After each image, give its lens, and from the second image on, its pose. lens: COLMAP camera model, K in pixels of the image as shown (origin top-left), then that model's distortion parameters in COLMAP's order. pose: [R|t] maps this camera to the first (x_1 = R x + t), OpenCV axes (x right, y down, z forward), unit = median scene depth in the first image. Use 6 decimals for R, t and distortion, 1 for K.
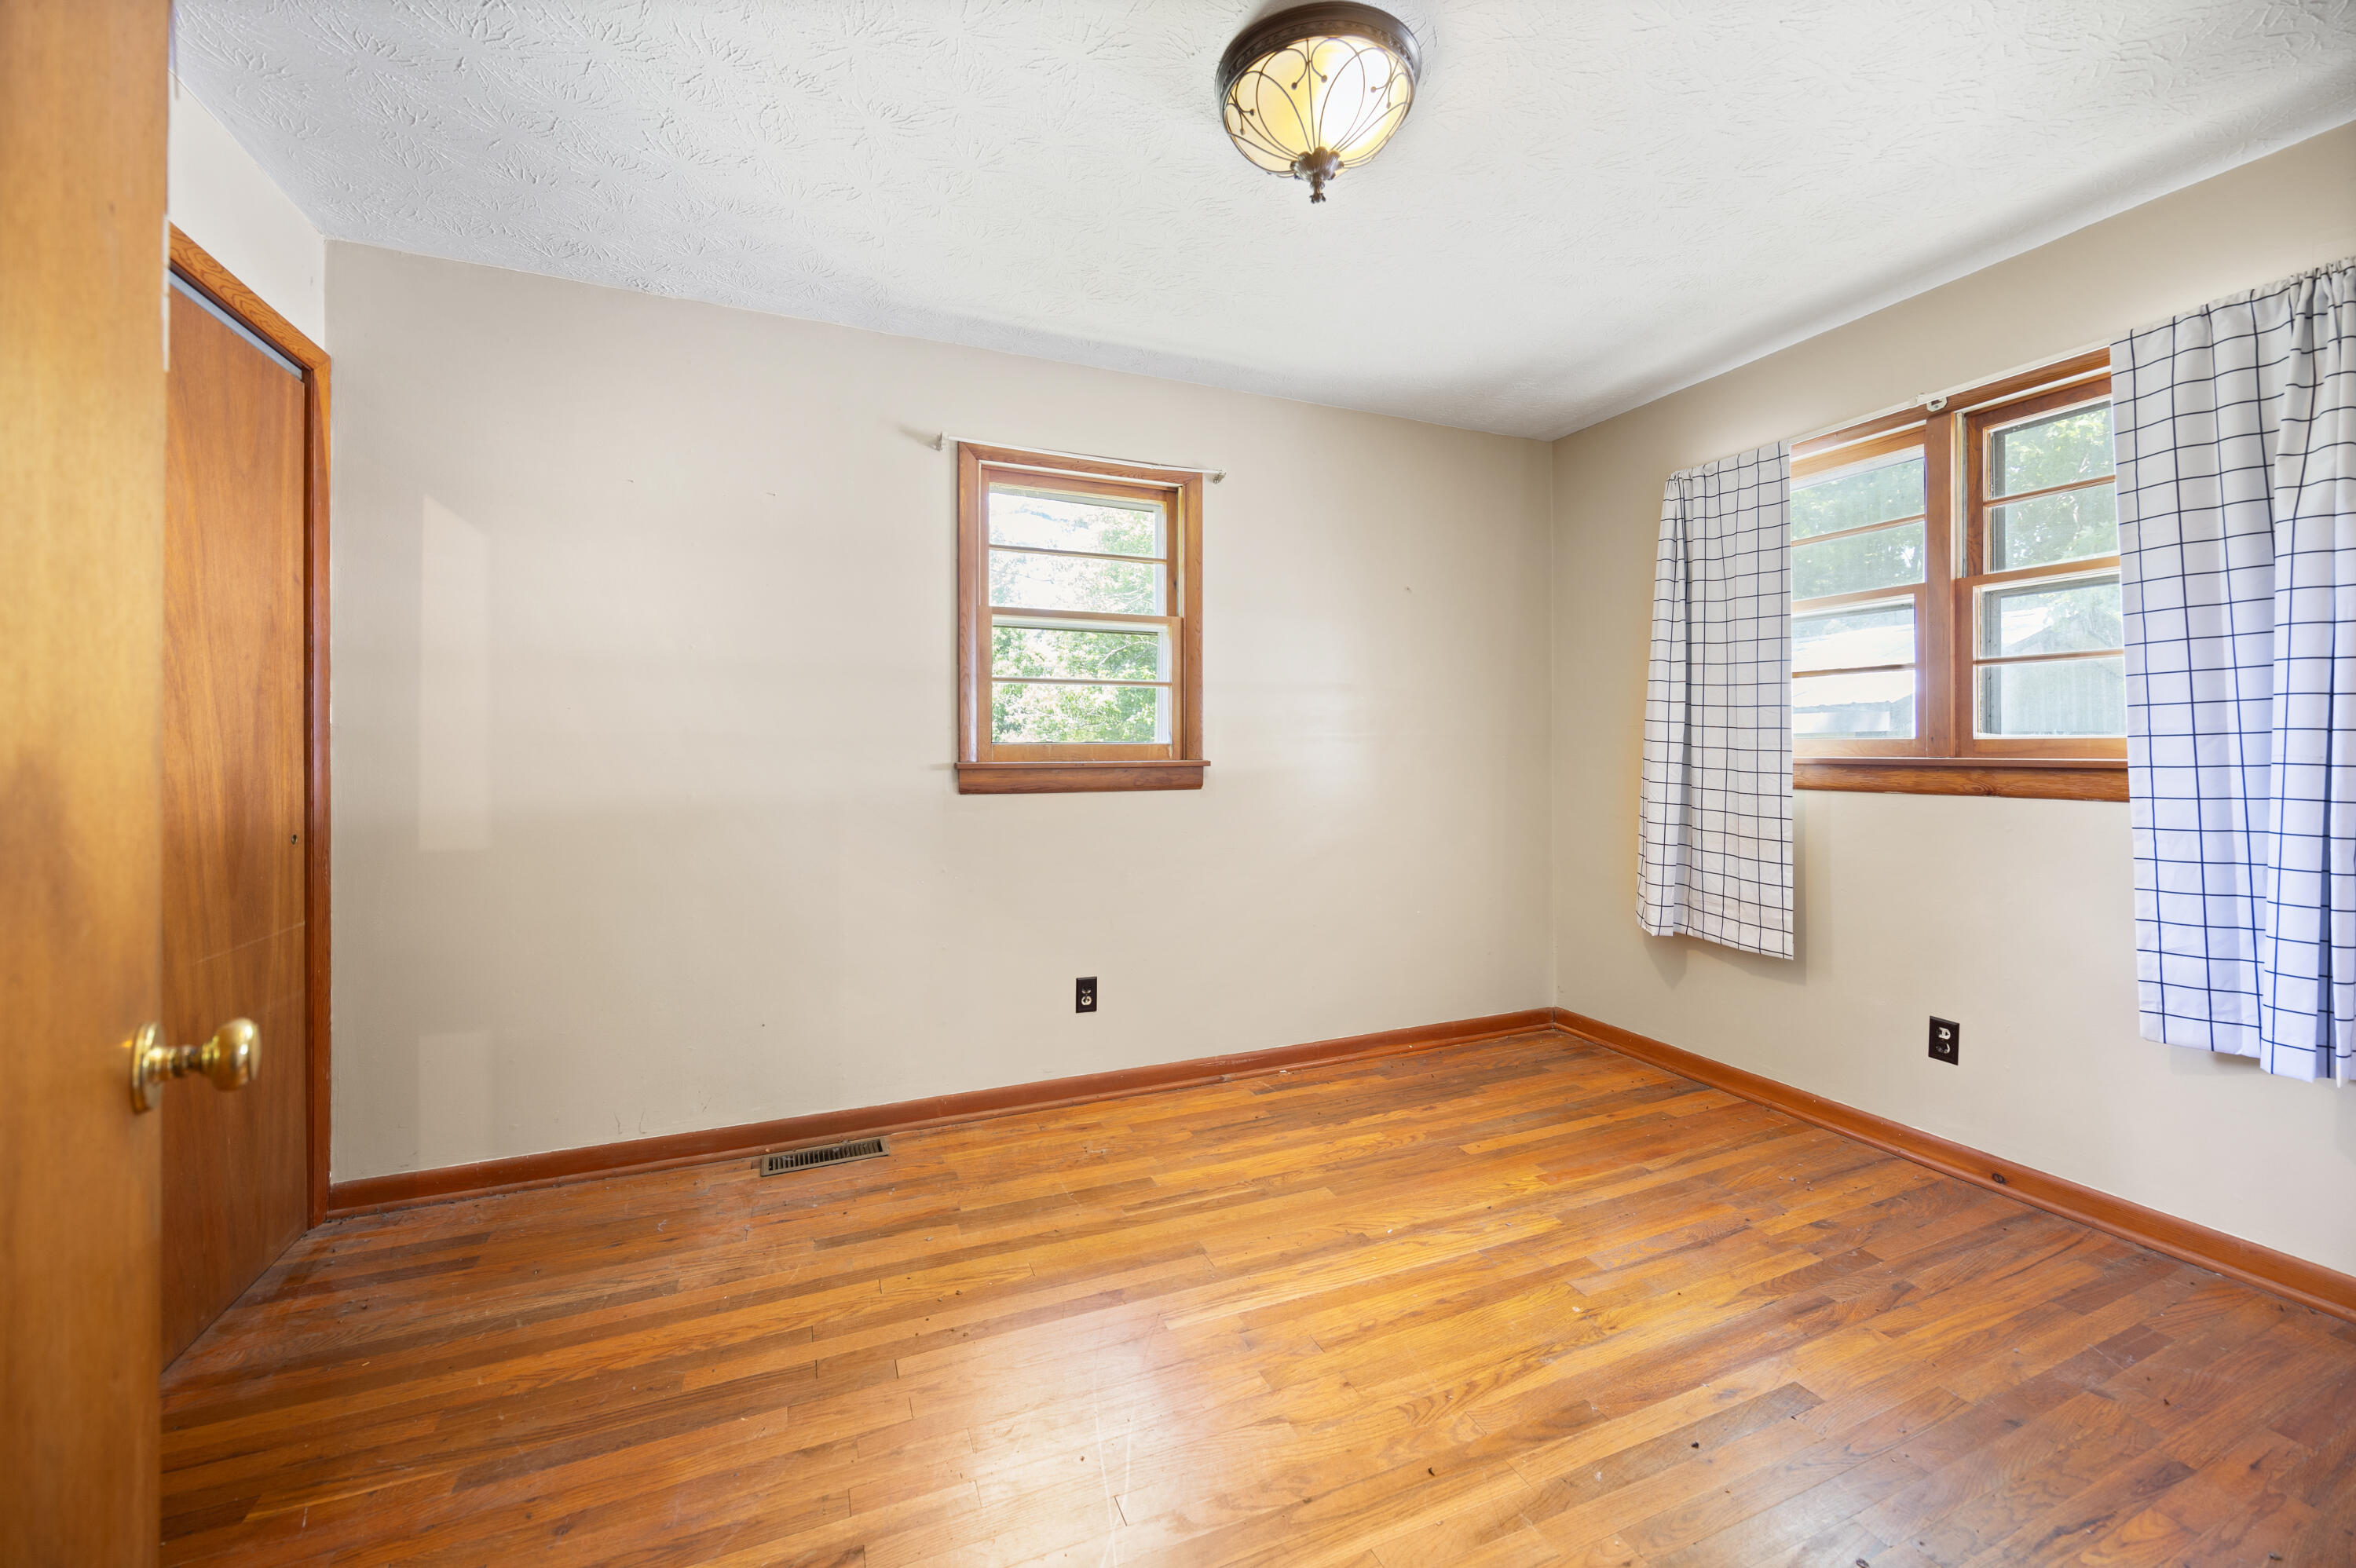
lens RADIAL K [[927.0, 0, 1189.2], [0, 927.0, 752.8], [0, 0, 1]] dist [-0.000504, -0.000718]
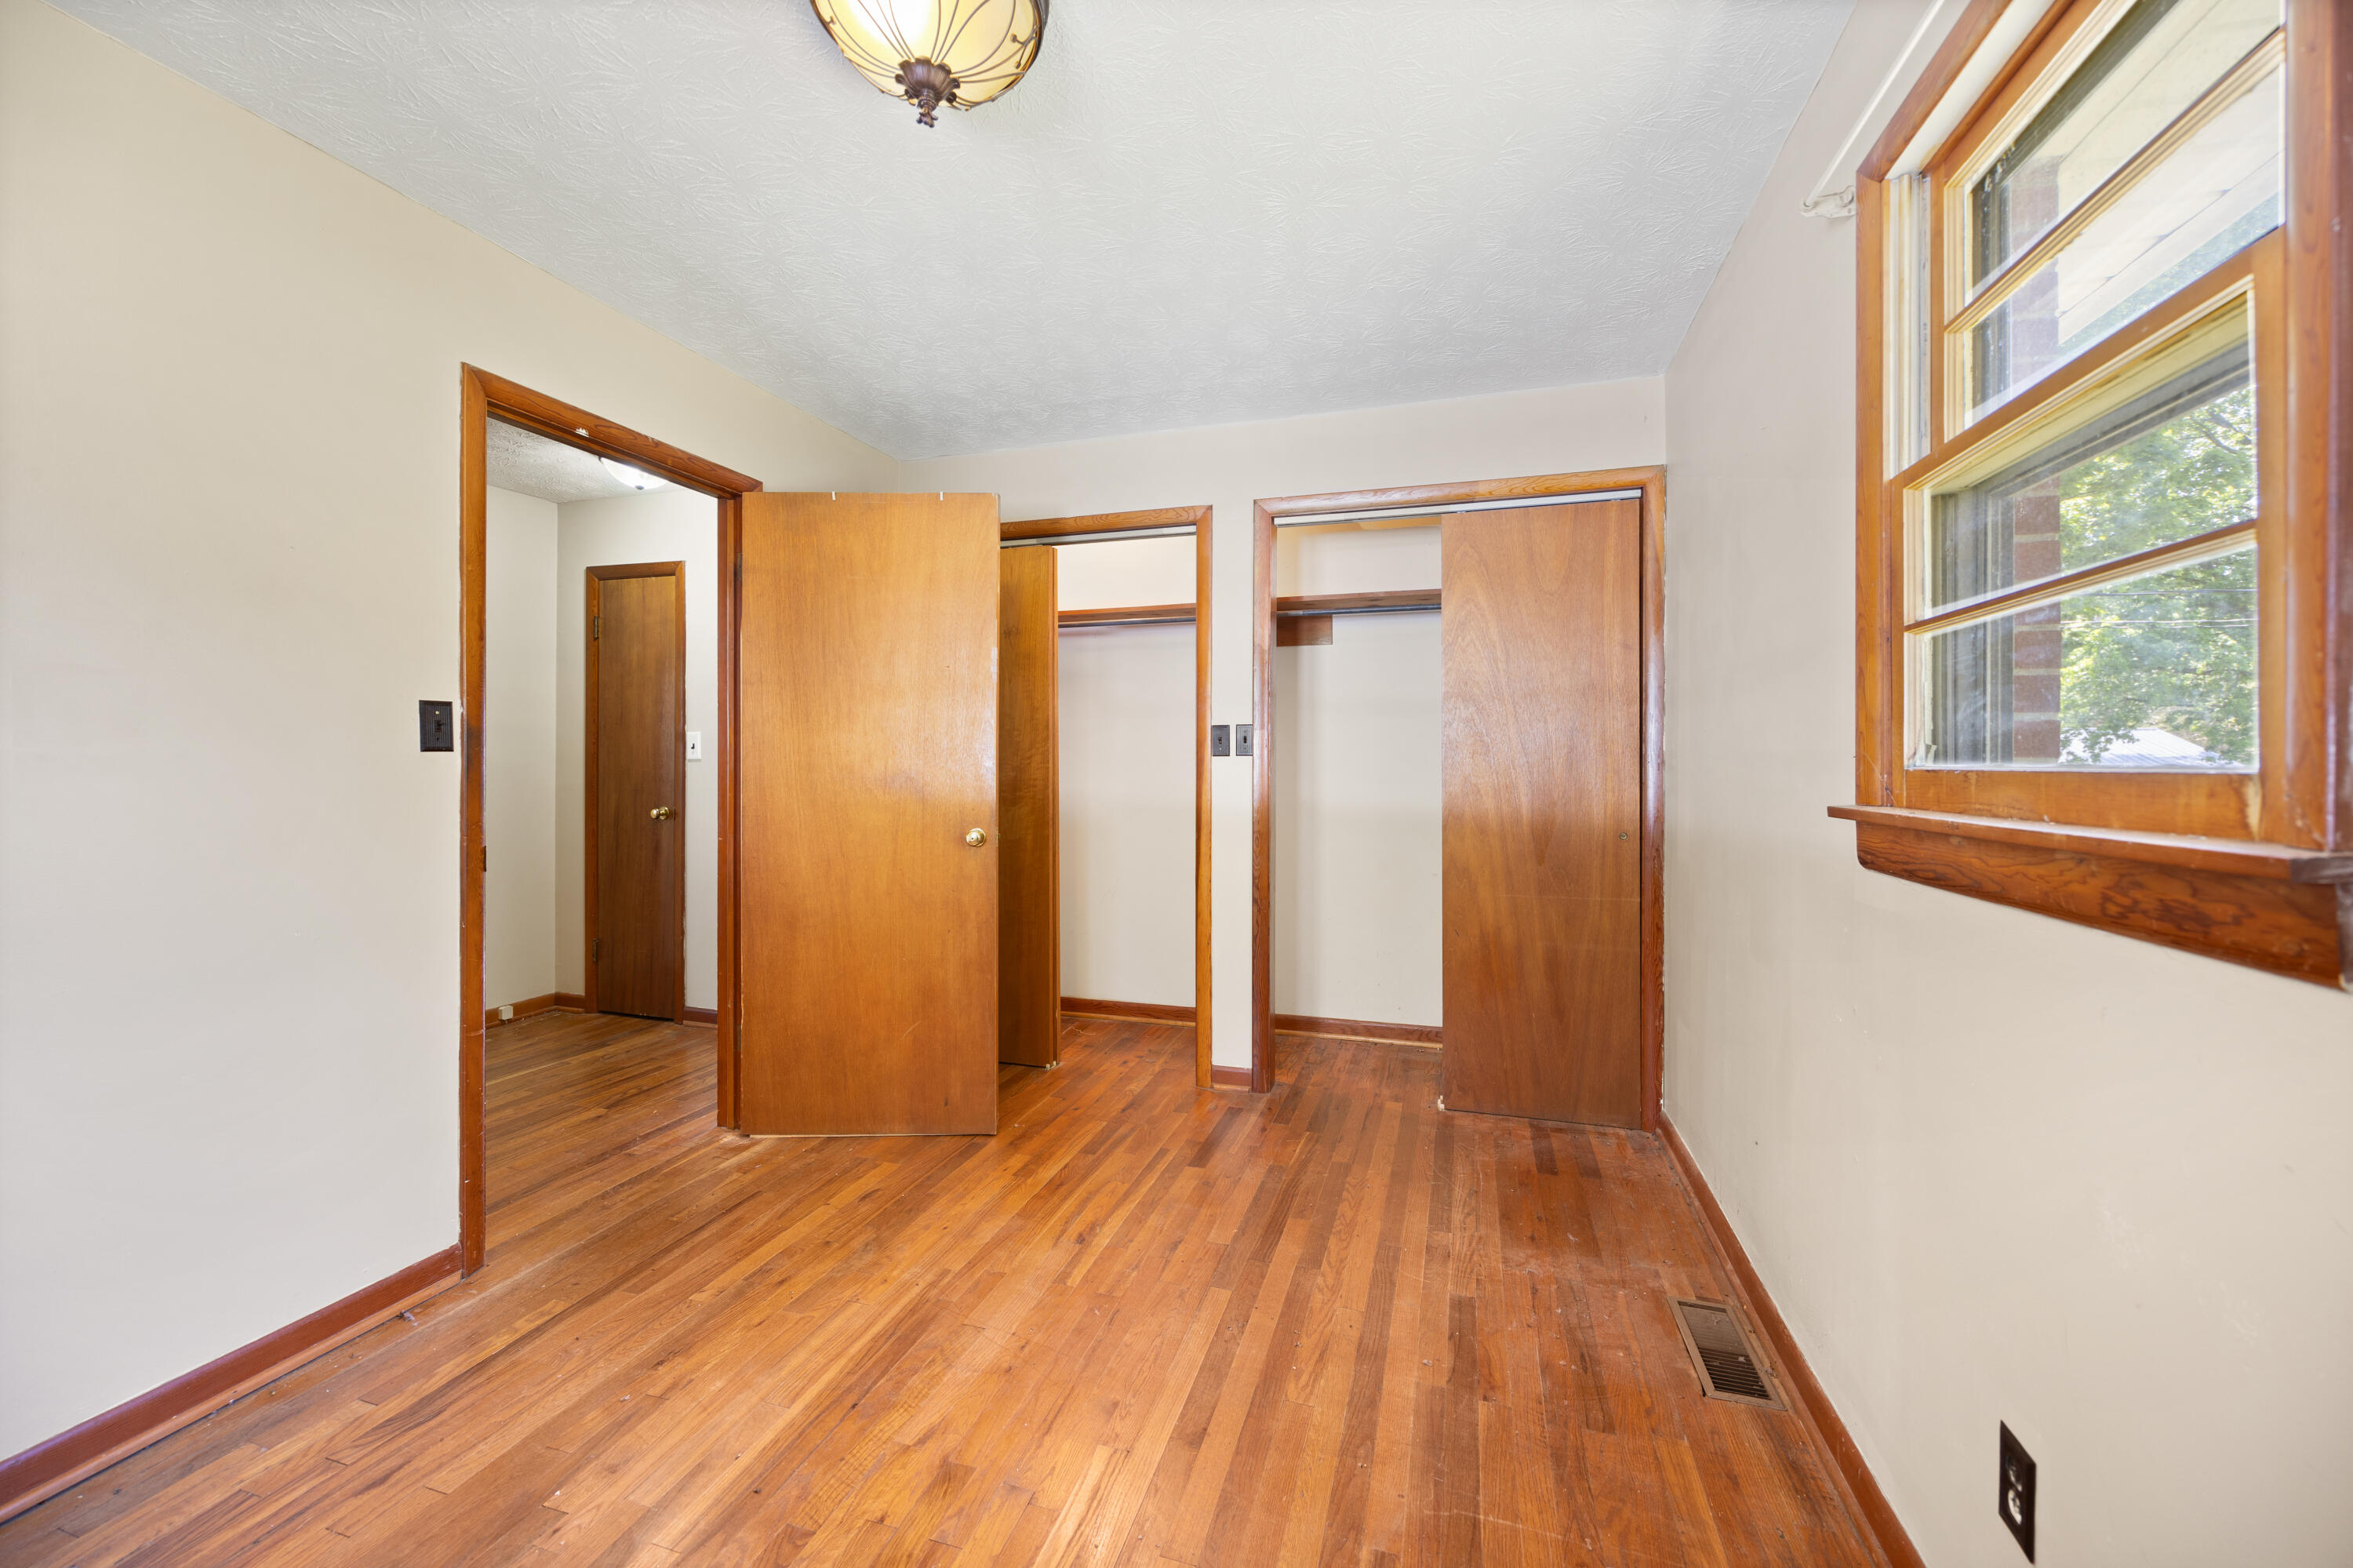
lens RADIAL K [[917.3, 0, 1172.9], [0, 917.3, 761.9], [0, 0, 1]] dist [-0.001187, -0.000361]
pose [[-0.656857, -0.000852, -0.754014, 0.535851], [-0.002337, 0.999997, 0.000906, -0.016046], [0.754011, 0.002357, -0.656857, 1.491755]]
